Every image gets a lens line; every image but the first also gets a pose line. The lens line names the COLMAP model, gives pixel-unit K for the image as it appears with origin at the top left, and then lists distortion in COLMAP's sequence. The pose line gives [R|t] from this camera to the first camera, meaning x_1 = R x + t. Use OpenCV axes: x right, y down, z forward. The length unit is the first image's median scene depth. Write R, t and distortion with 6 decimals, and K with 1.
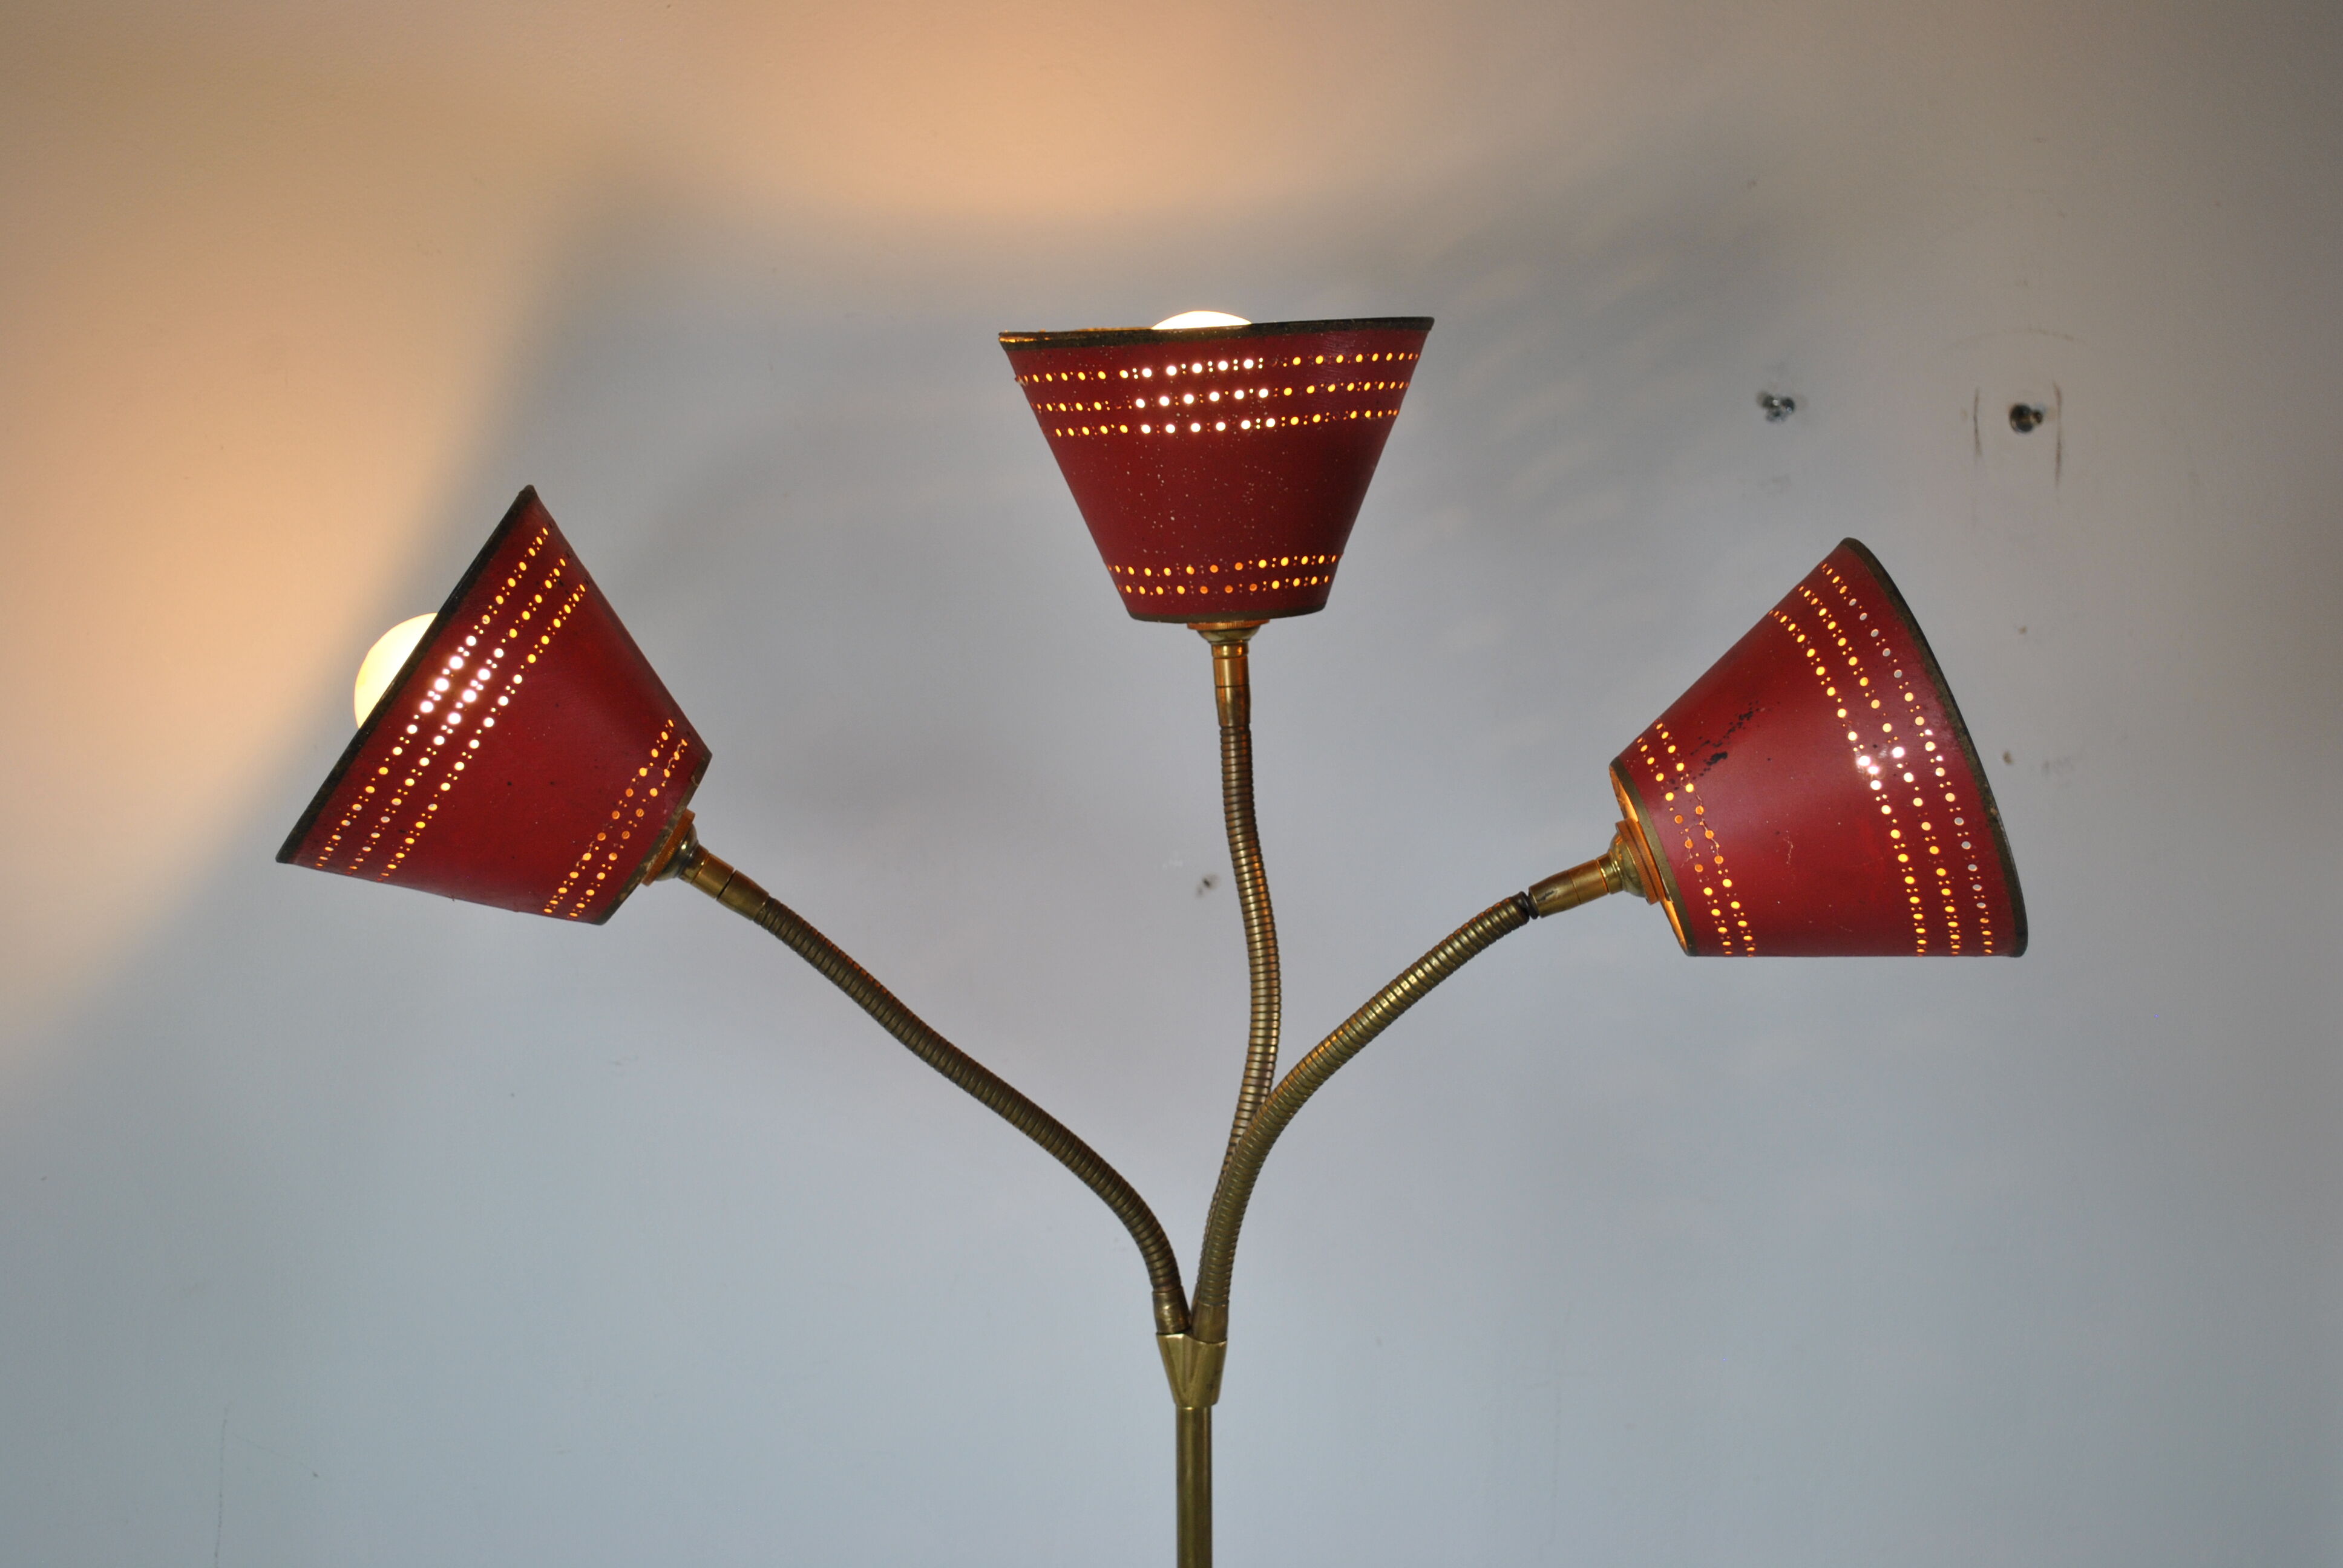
lens RADIAL K [[3649.1, 0, 1172.5], [0, 3649.1, 777.7], [0, 0, 1]] dist [-0.010332, 0.000000]
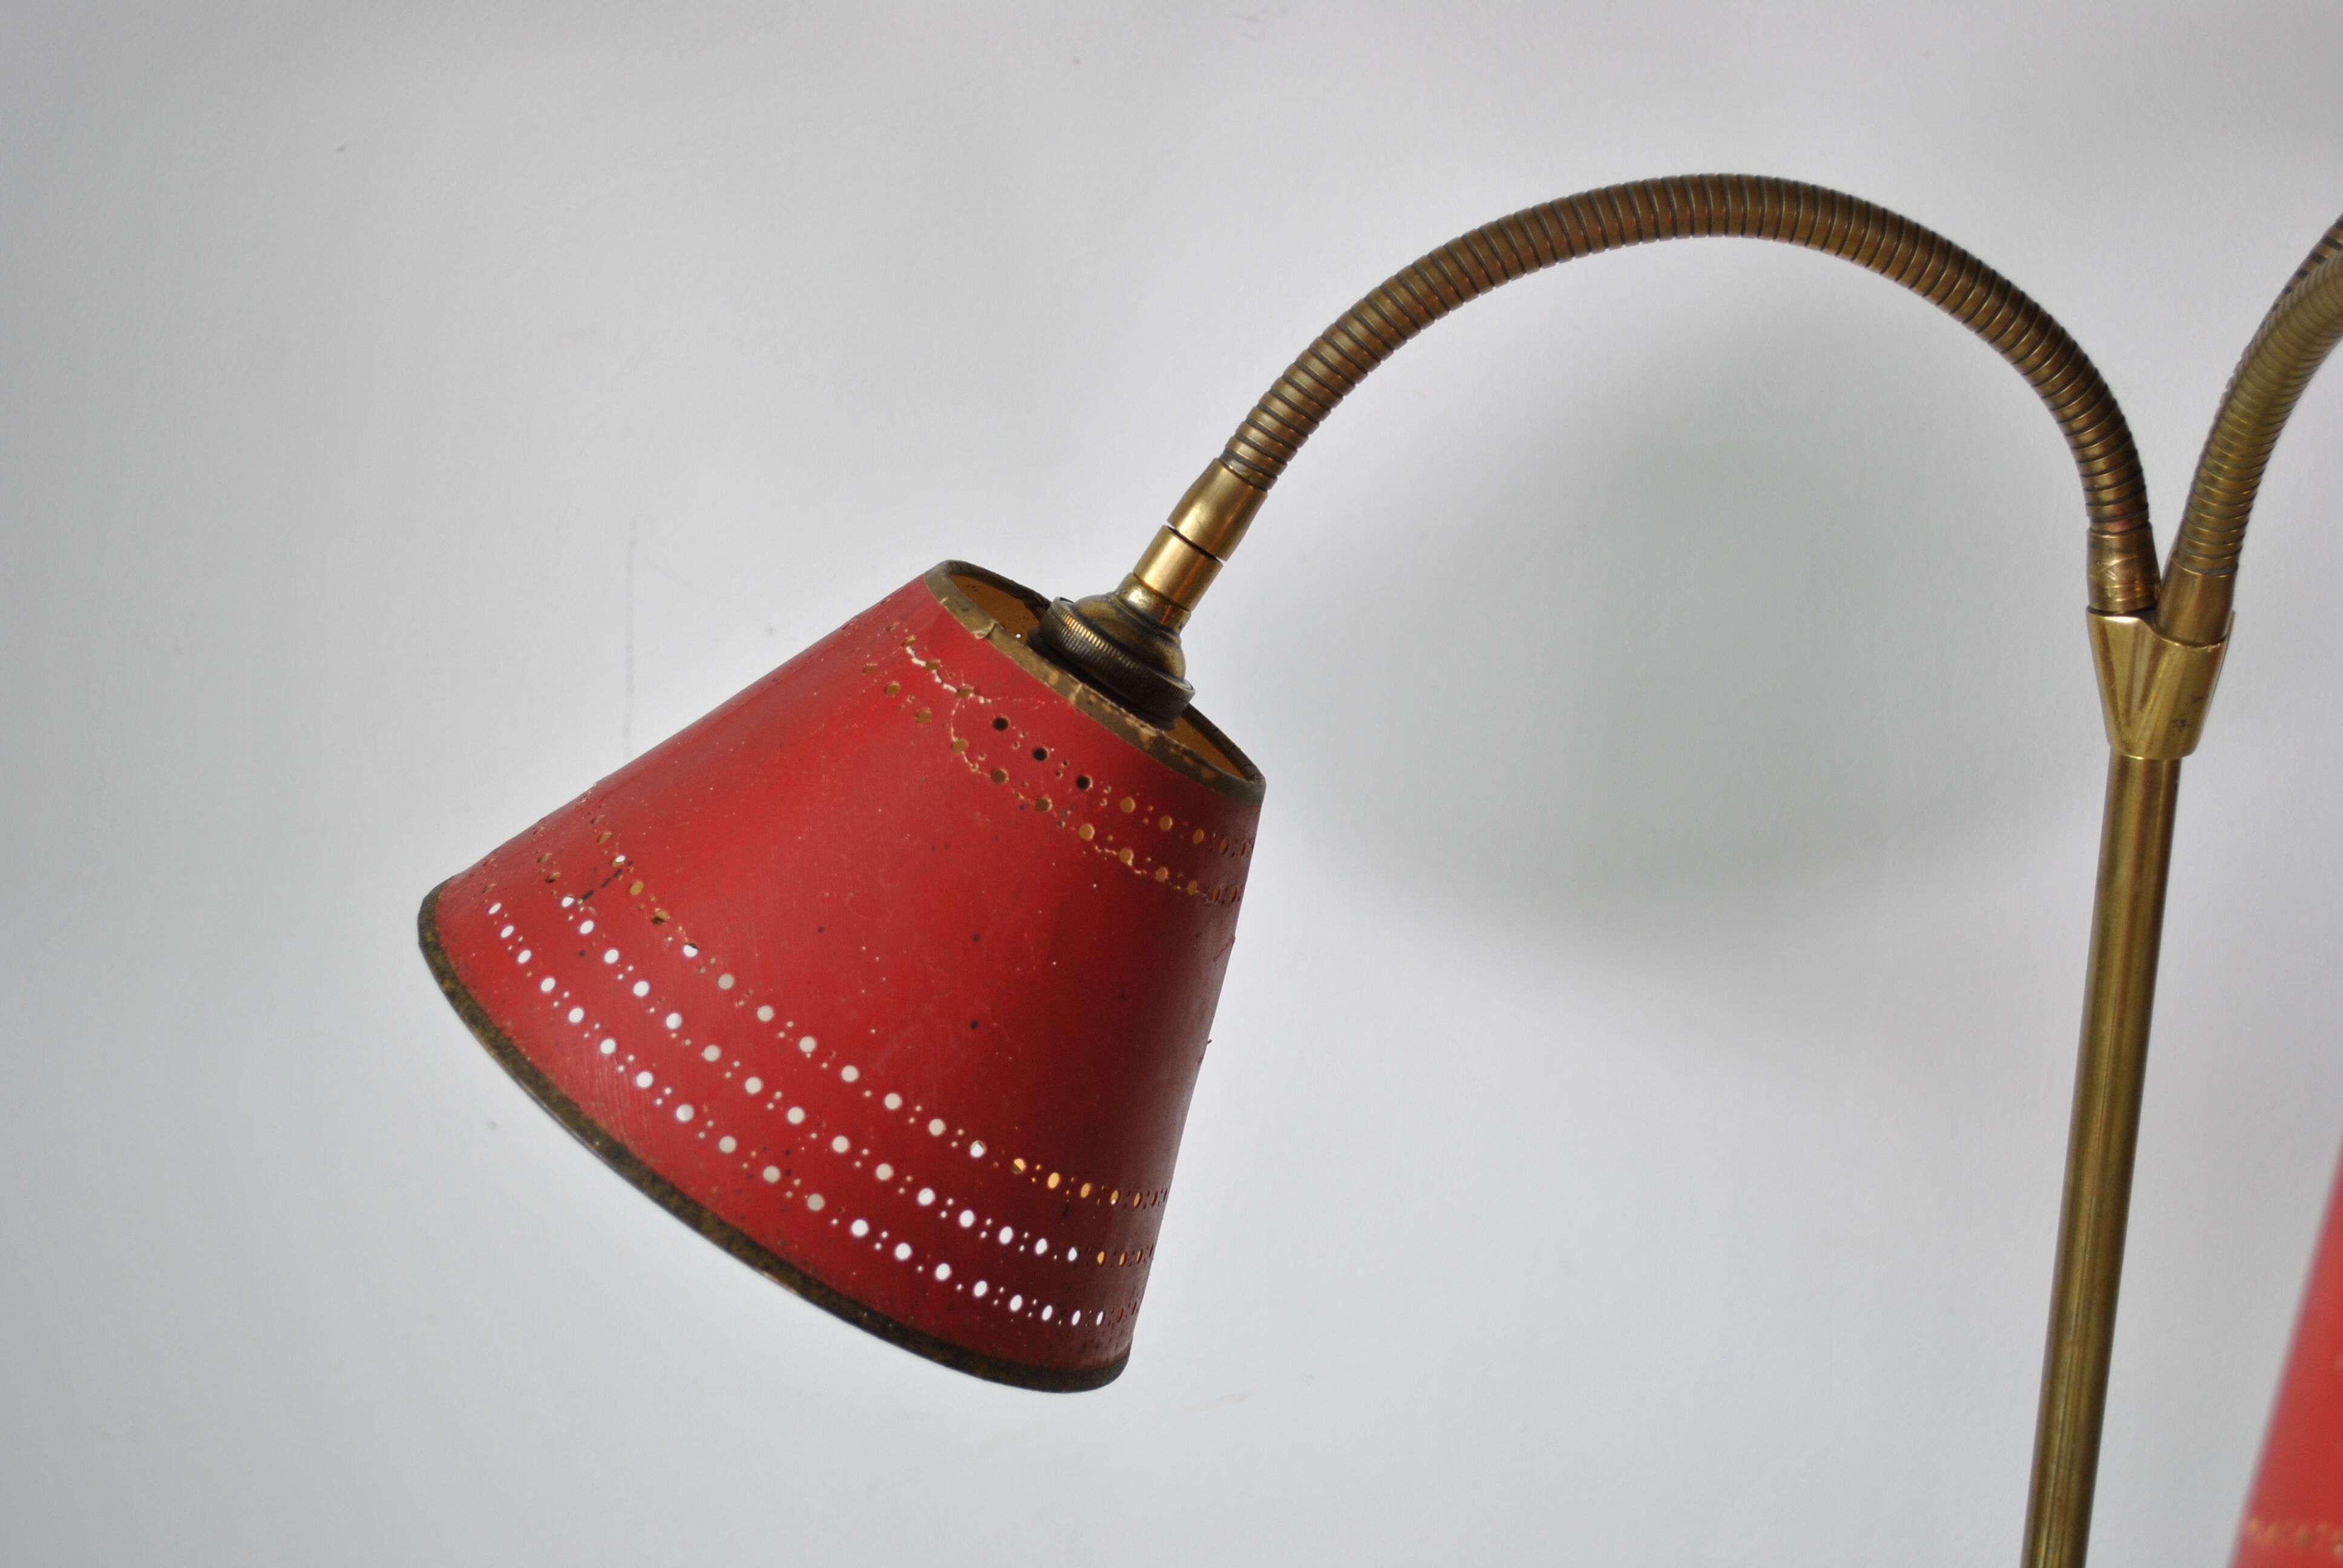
lens RADIAL K [[3402.2, 0, 1165.8], [0, 3402.2, 771.6], [0, 0, 1]] dist [-0.043172, 0.000000]
pose [[0.931977, 0.137596, -0.335389, 0.037994], [-0.034618, 0.954720, 0.295486, 0.037415], [0.360861, -0.263776, 0.894540, 0.520120]]
